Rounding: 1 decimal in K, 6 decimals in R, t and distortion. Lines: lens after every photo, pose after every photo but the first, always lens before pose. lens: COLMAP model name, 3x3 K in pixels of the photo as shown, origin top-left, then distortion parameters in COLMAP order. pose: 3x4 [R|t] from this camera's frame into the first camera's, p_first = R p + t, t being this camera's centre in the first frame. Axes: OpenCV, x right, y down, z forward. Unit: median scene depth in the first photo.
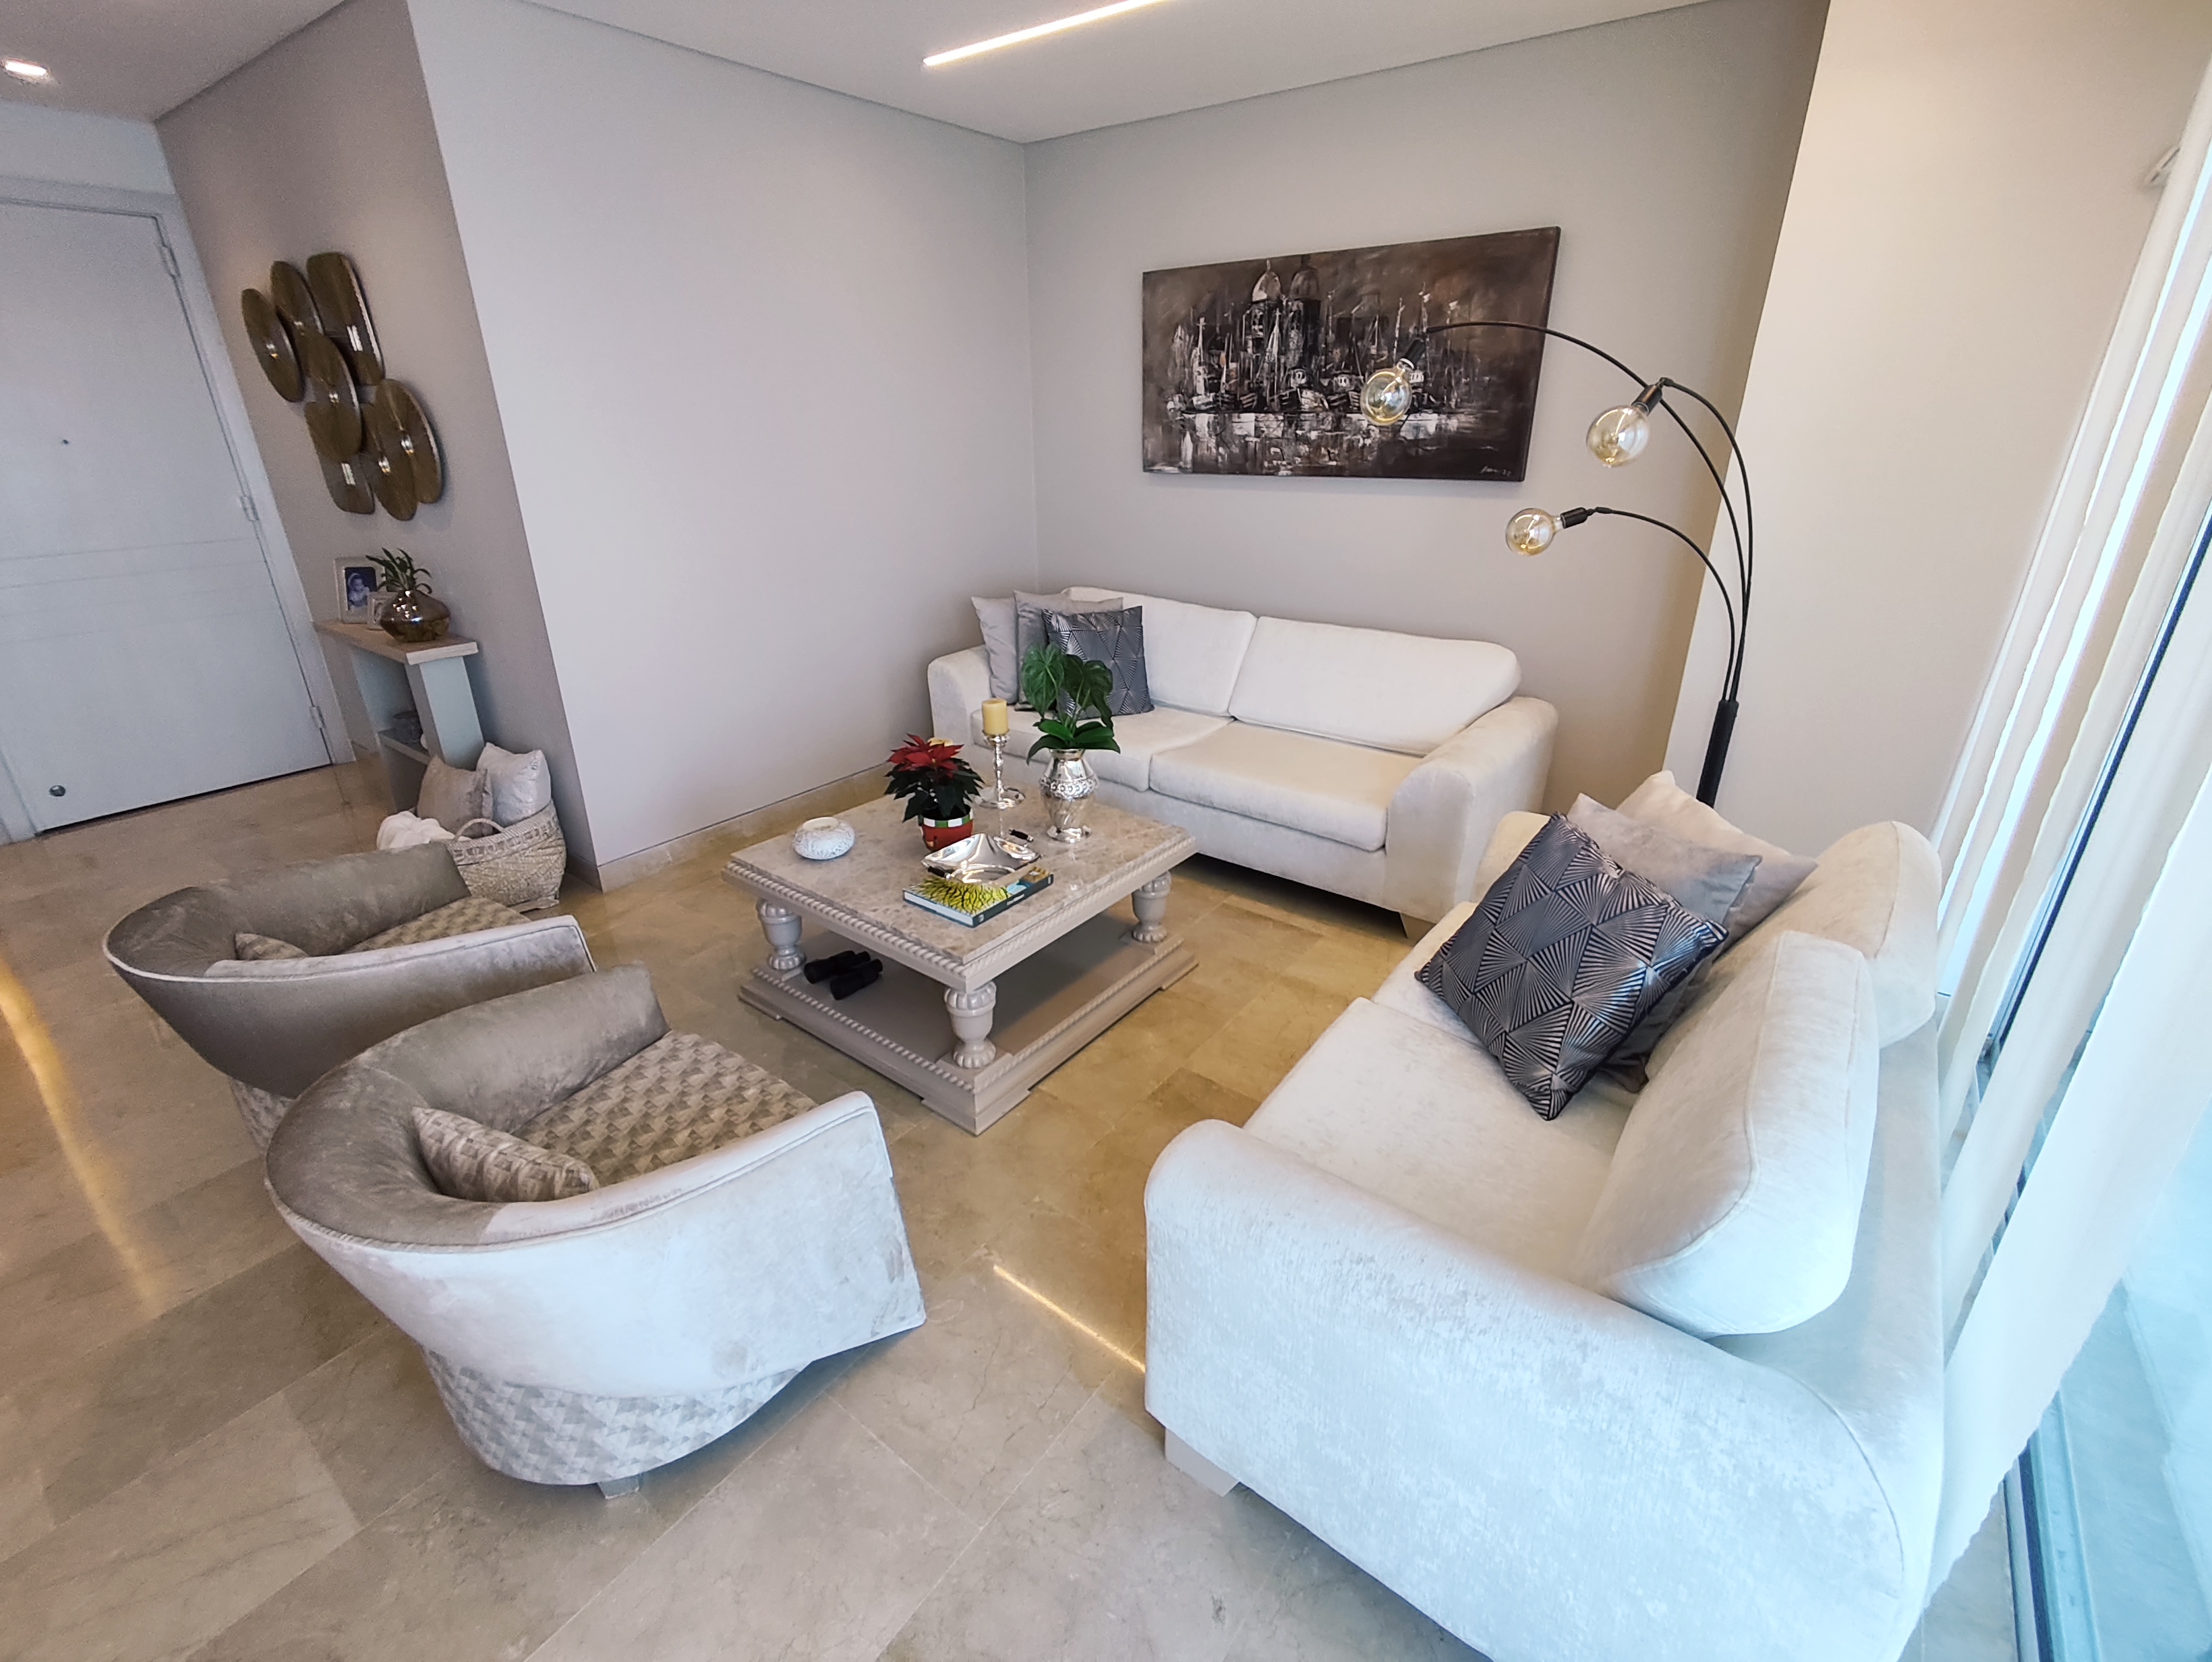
lens RADIAL K [[986.5, 0, 1099.0], [0, 986.5, 820.2], [0, 0, 1]] dist [0.001636, -0.000022]
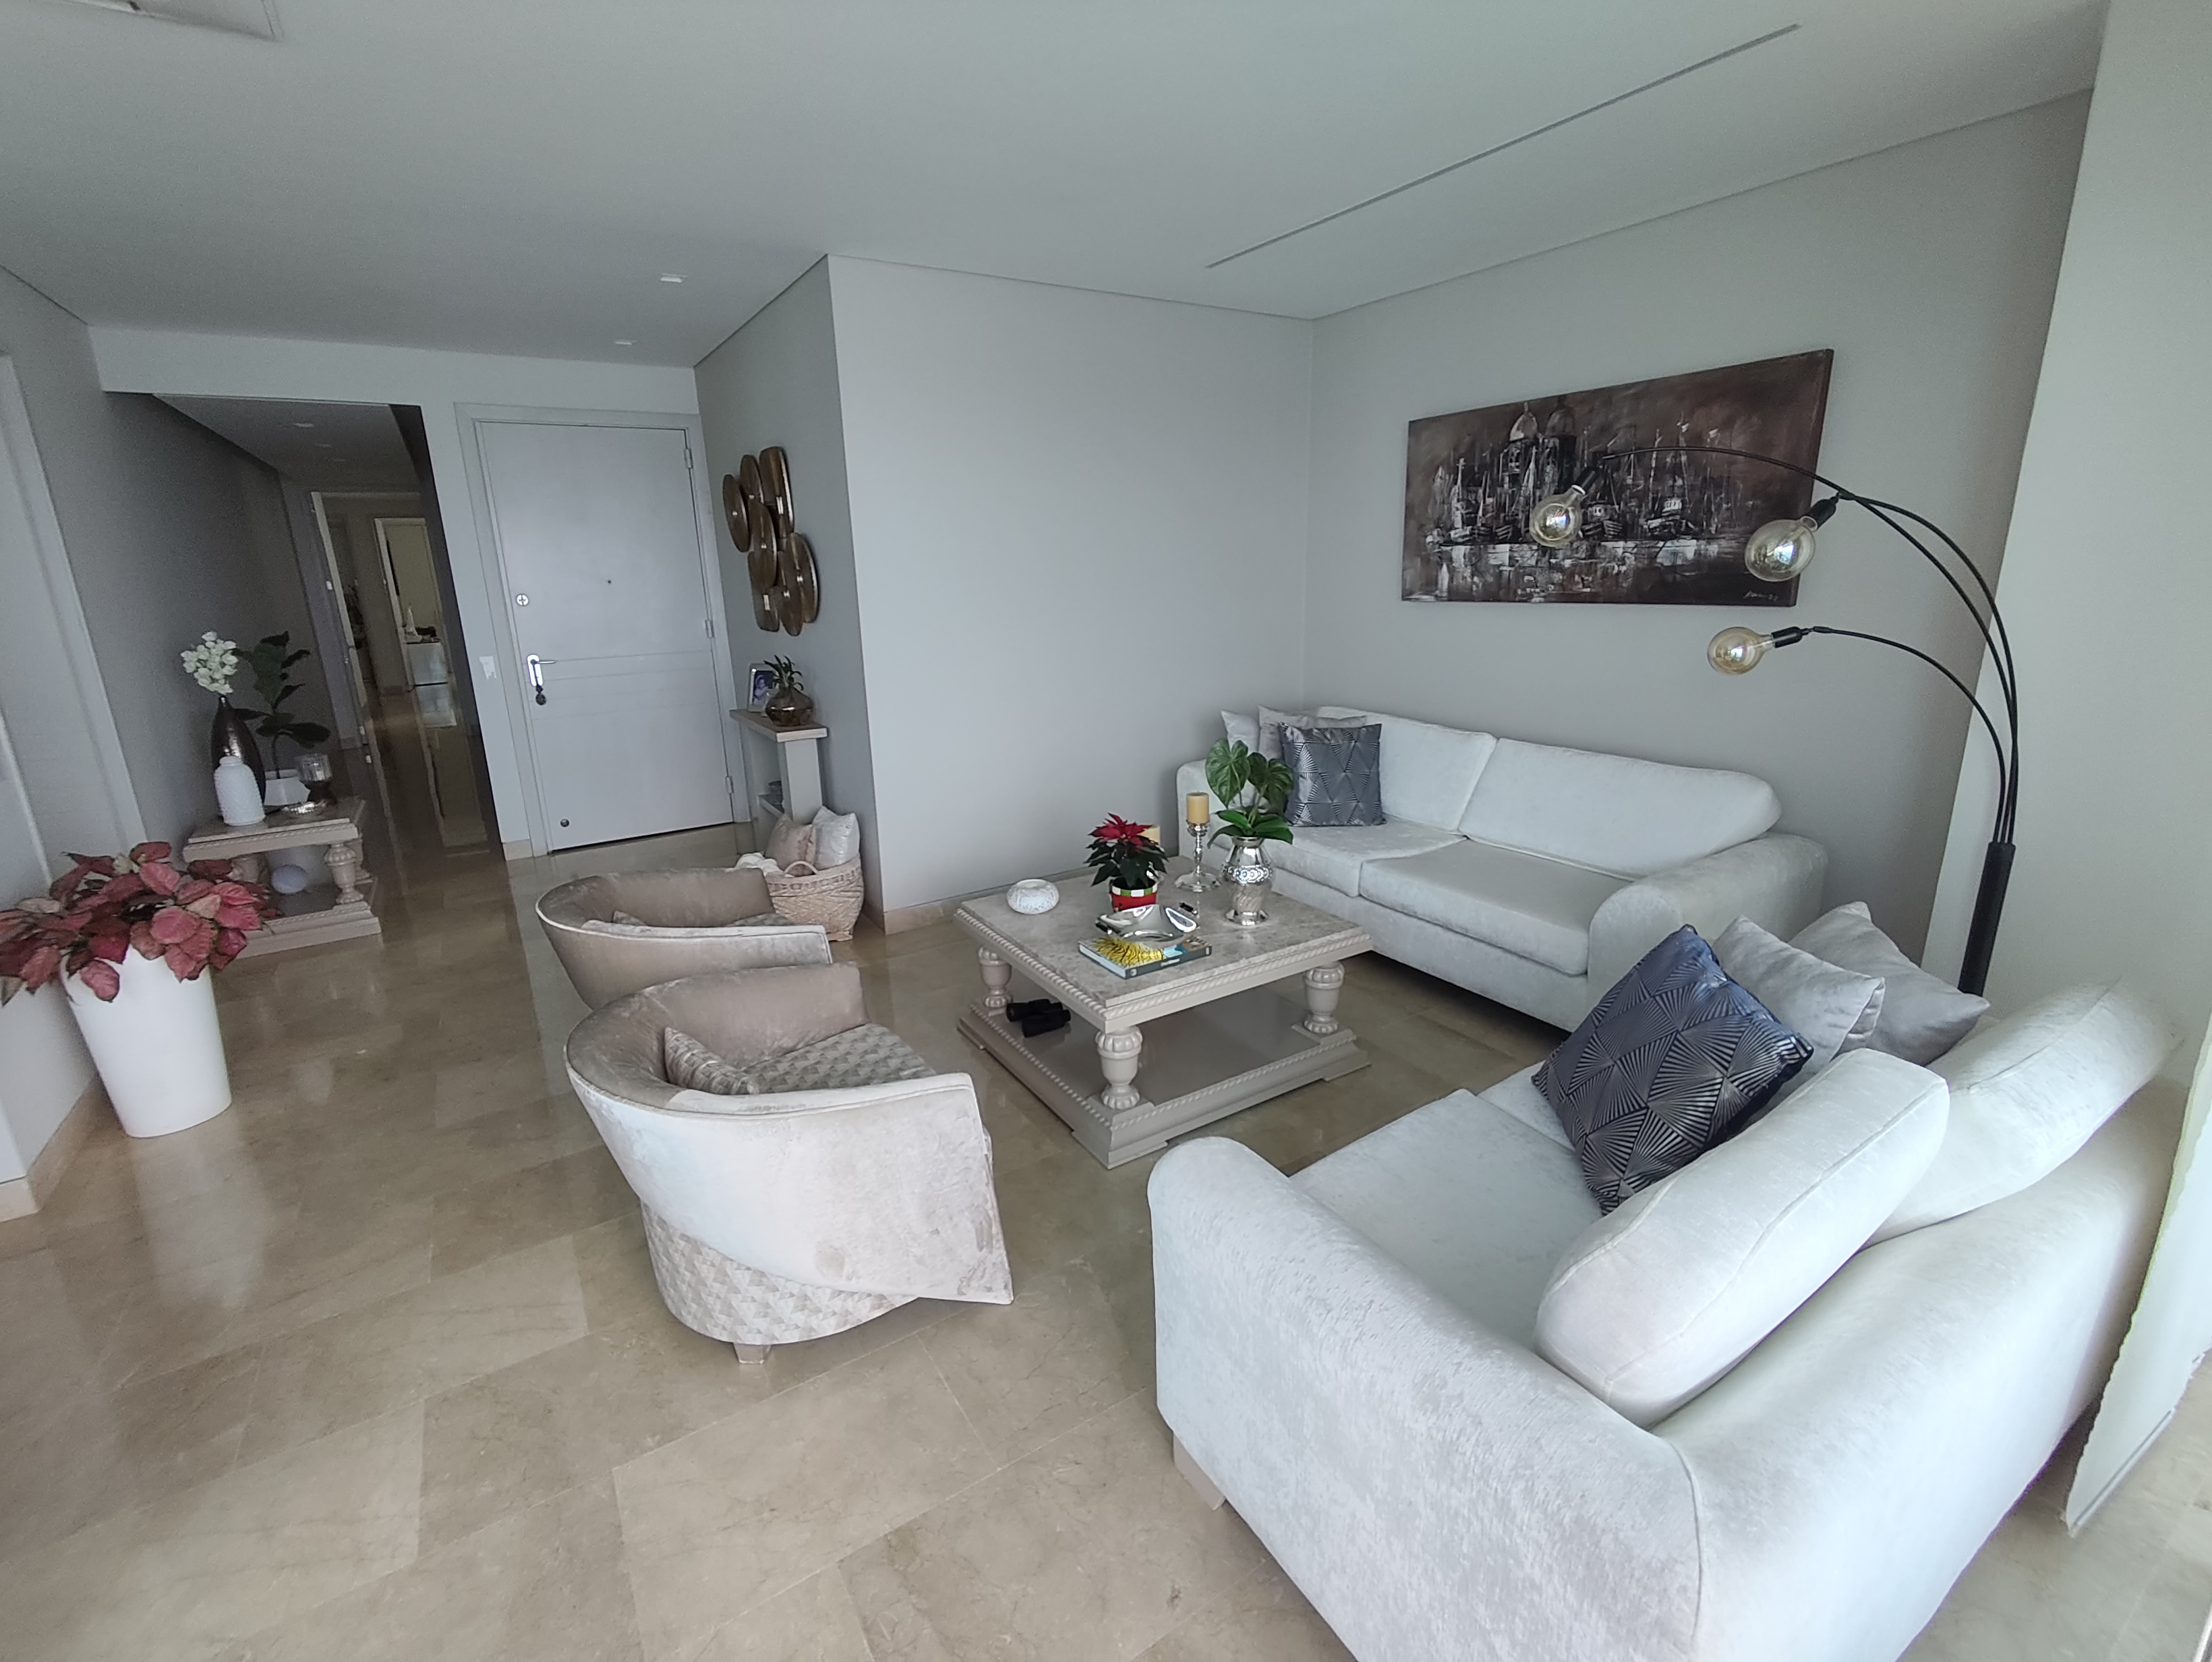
lens RADIAL K [[989.3, 0, 1101.0], [0, 989.3, 827.1], [0, 0, 1]] dist [-0.000767, -0.000259]
pose [[0.937476, 0.075444, -0.339775, 0.160049], [-0.117996, 0.987303, -0.106344, 0.044235], [0.327438, 0.139787, 0.934475, -0.068051]]
